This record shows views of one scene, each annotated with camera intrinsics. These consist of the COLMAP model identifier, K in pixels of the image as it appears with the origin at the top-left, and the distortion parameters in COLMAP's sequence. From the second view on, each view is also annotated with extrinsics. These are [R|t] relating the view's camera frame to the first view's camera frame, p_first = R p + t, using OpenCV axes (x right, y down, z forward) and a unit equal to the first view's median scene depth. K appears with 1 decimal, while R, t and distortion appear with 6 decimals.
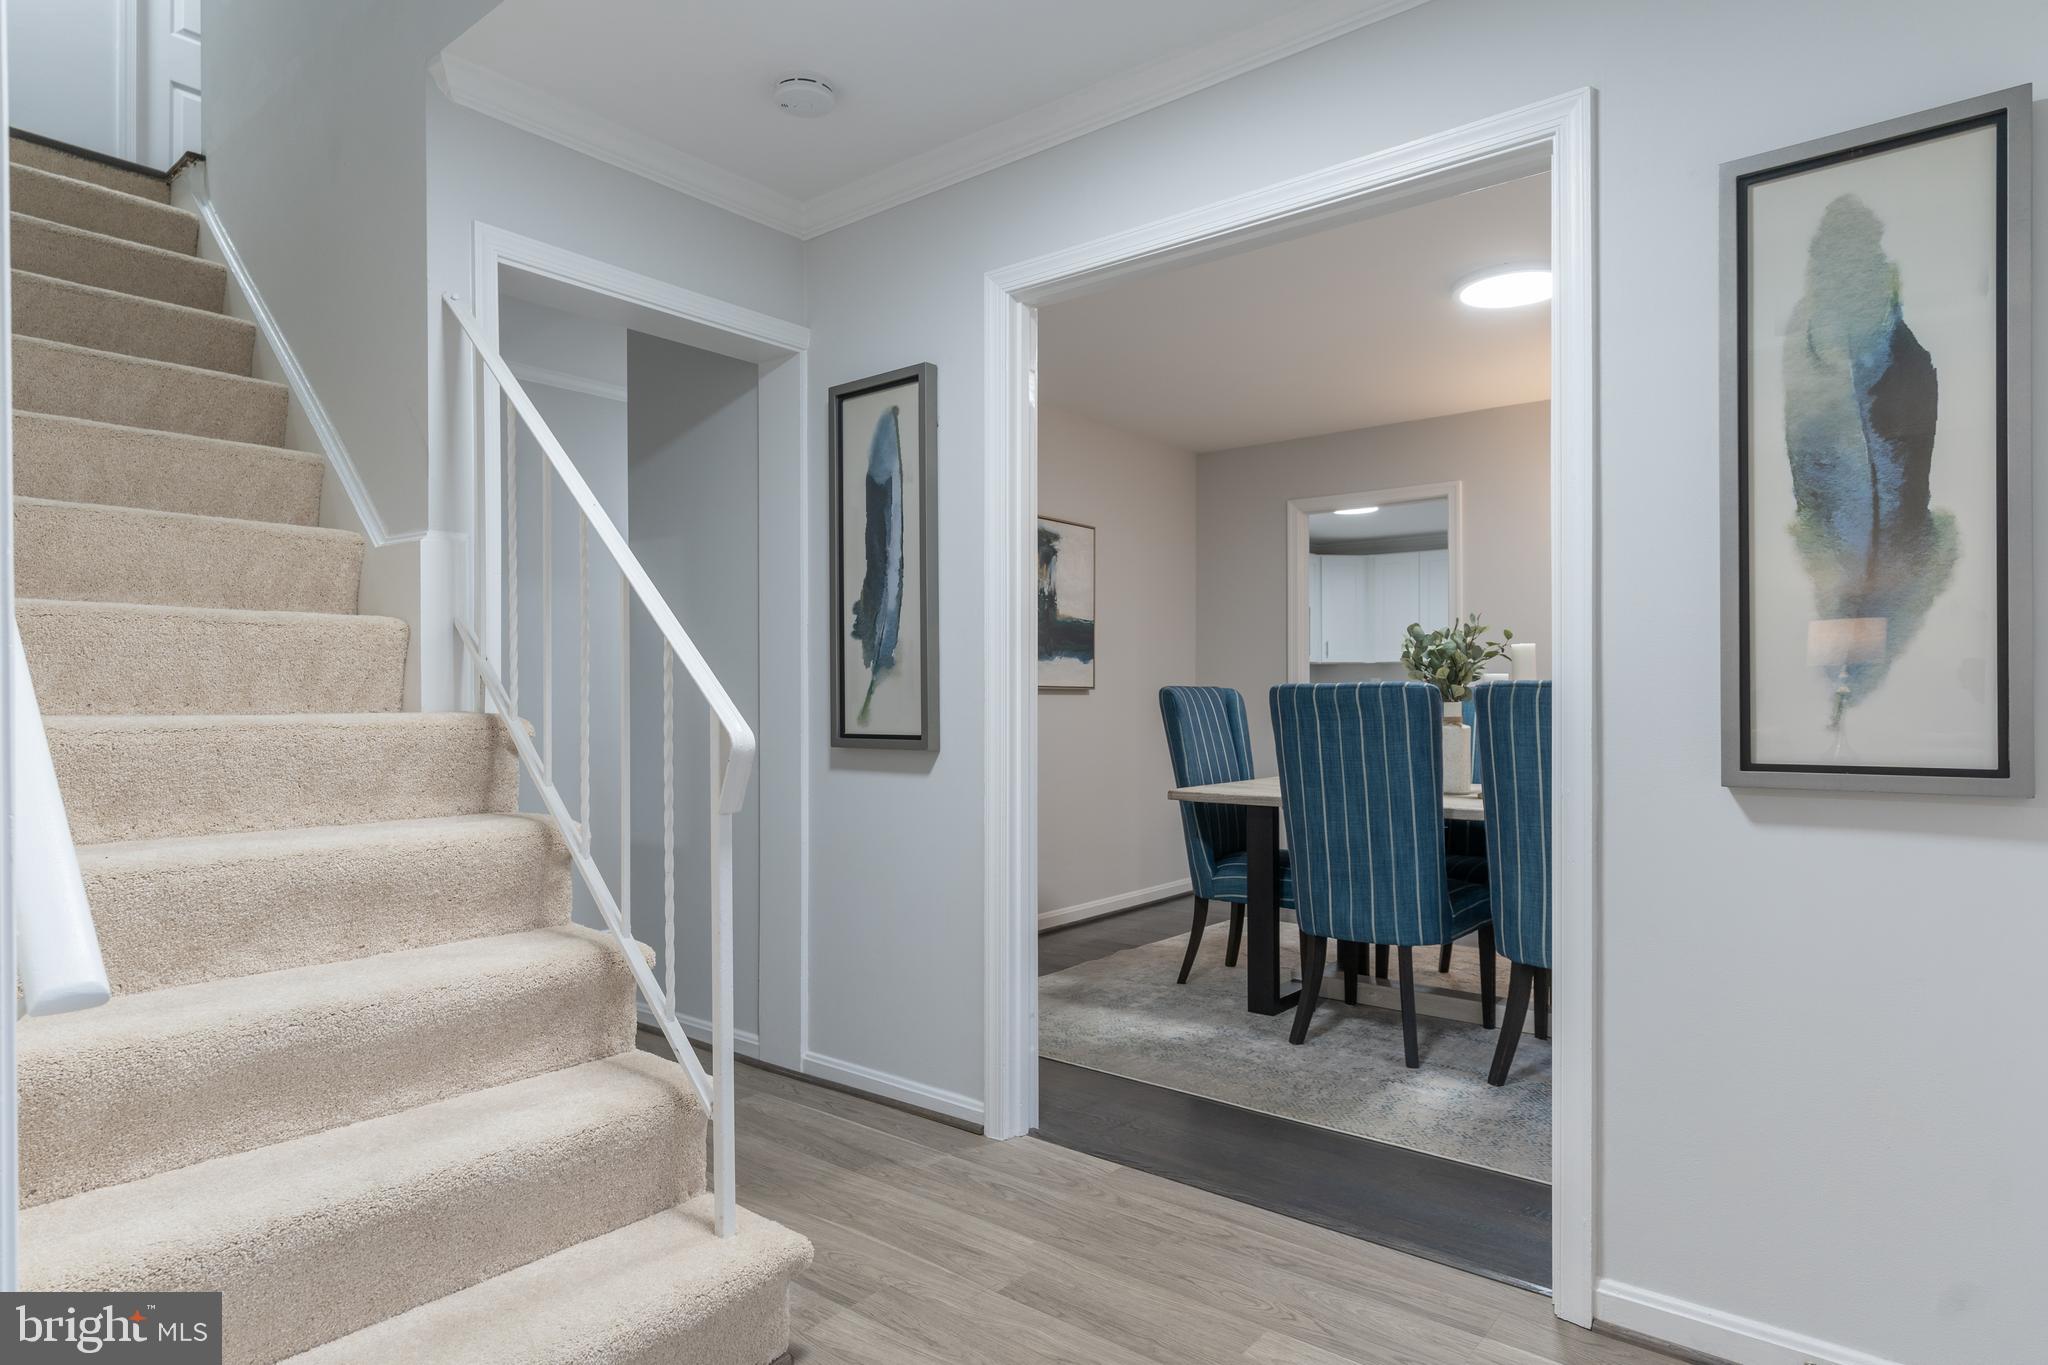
lens RADIAL K [[1153.2, 0, 1020.6], [0, 1153.2, 684.1], [0, 0, 1]] dist [-0.005329, 0.005718]
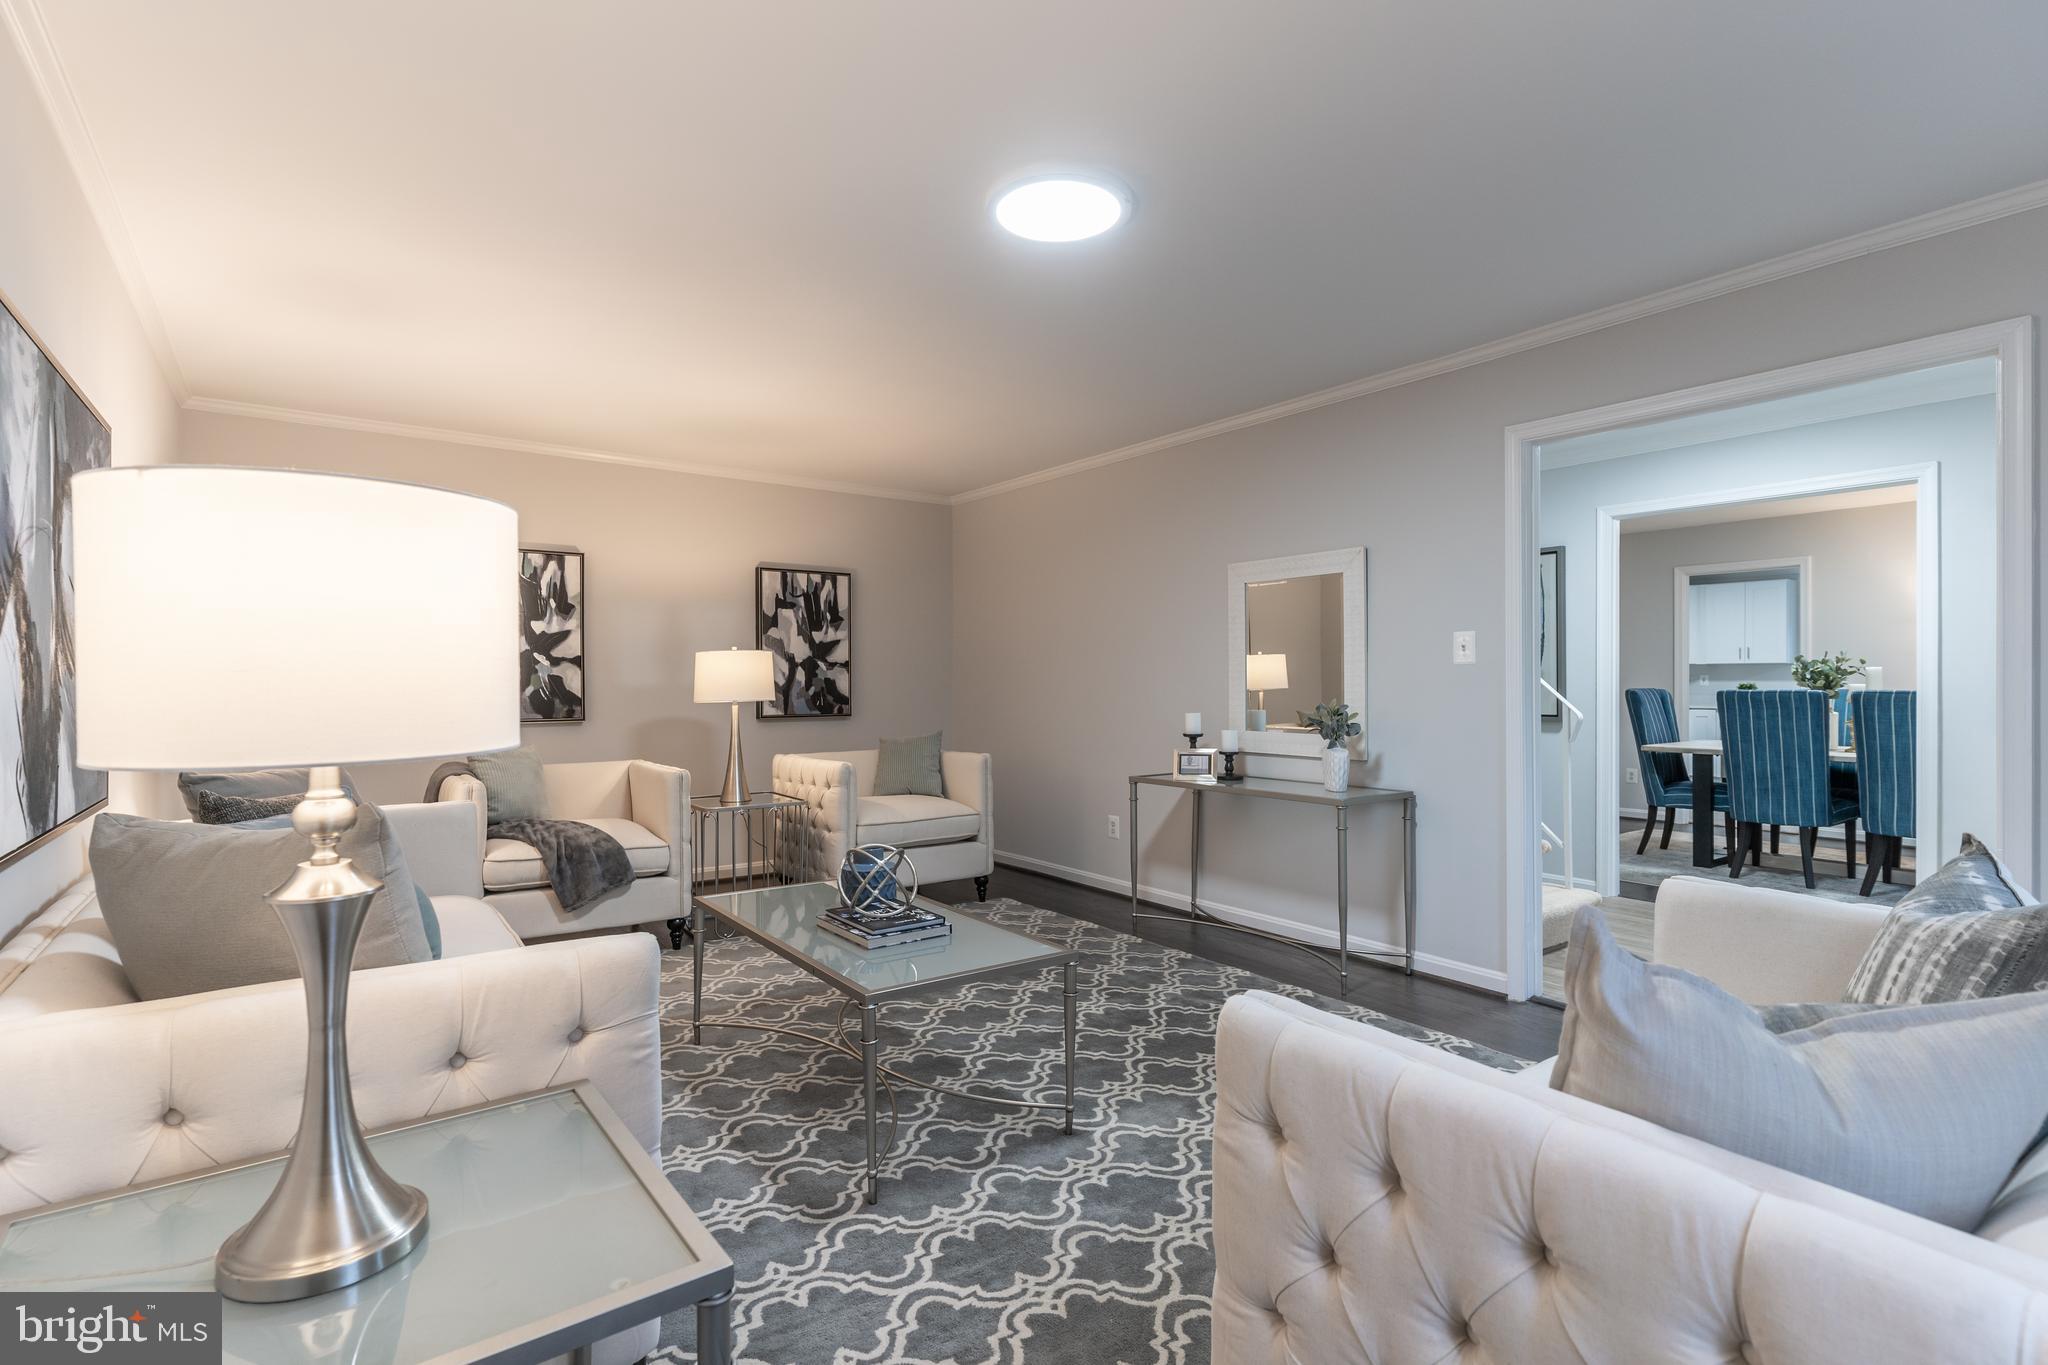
lens RADIAL K [[981.6, 0, 1021.4], [0, 981.6, 664.8], [0, 0, 1]] dist [0.002256, -0.000899]
pose [[0.966178, -0.001322, -0.257872, -0.481141], [0.000909, 0.999998, -0.001720, -0.039636], [0.257874, 0.001427, 0.966178, -0.875578]]
